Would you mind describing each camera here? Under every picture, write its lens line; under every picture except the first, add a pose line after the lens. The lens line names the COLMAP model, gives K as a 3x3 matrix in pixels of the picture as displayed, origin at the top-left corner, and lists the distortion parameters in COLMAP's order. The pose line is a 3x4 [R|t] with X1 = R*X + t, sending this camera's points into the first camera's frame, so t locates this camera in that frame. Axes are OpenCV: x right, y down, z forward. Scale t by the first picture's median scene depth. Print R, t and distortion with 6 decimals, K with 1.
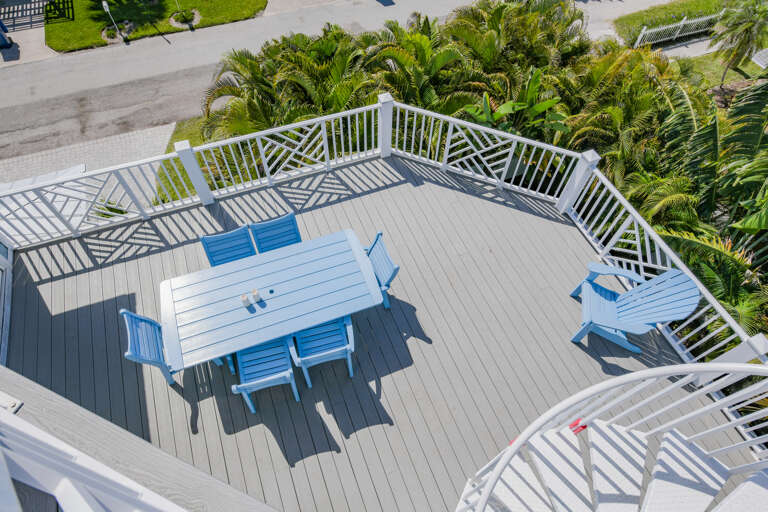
lens RADIAL K [[449.4, 0, 384.0], [0, 449.4, 256.0], [0, 0, 1]] dist [-0.023075, -0.000164]
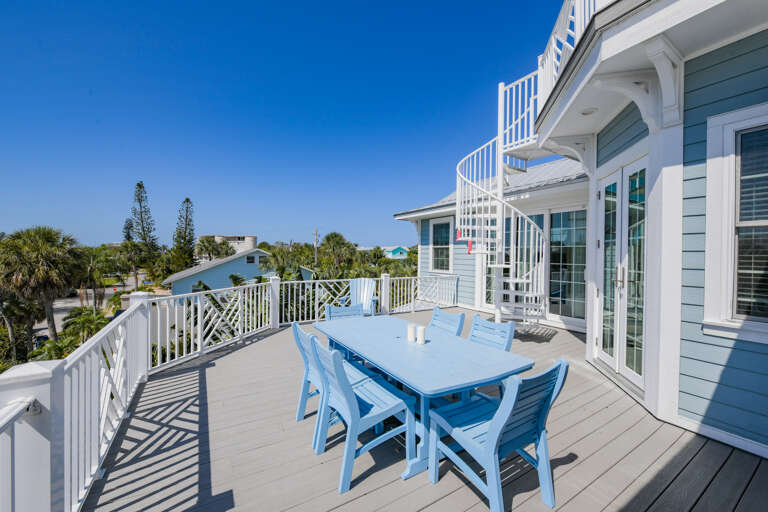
lens RADIAL K [[305.5, 0, 384.0], [0, 305.5, 256.0], [0, 0, 1]] dist [0.001991, 0.000017]
pose [[-0.174311, -0.014824, 0.984579, -0.614180], [0.814434, 0.559826, 0.152617, -0.093828], [-0.553455, 0.828478, -0.085511, 0.677349]]
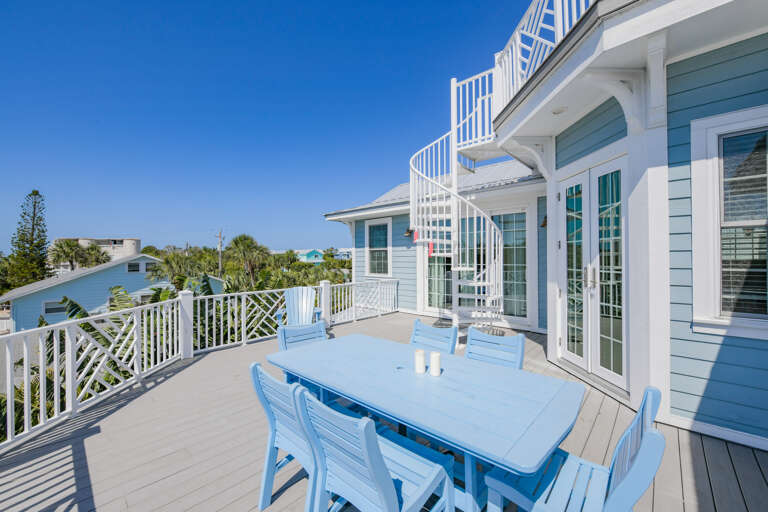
lens RADIAL K [[307.4, 0, 384.0], [0, 307.4, 256.0], [0, 0, 1]] dist [-0.002098, -0.000233]
pose [[-0.438649, -0.000484, 0.898658, -0.482678], [0.751488, 0.548177, 0.367108, -0.149320], [-0.492802, 0.836362, -0.240093, 0.712050]]
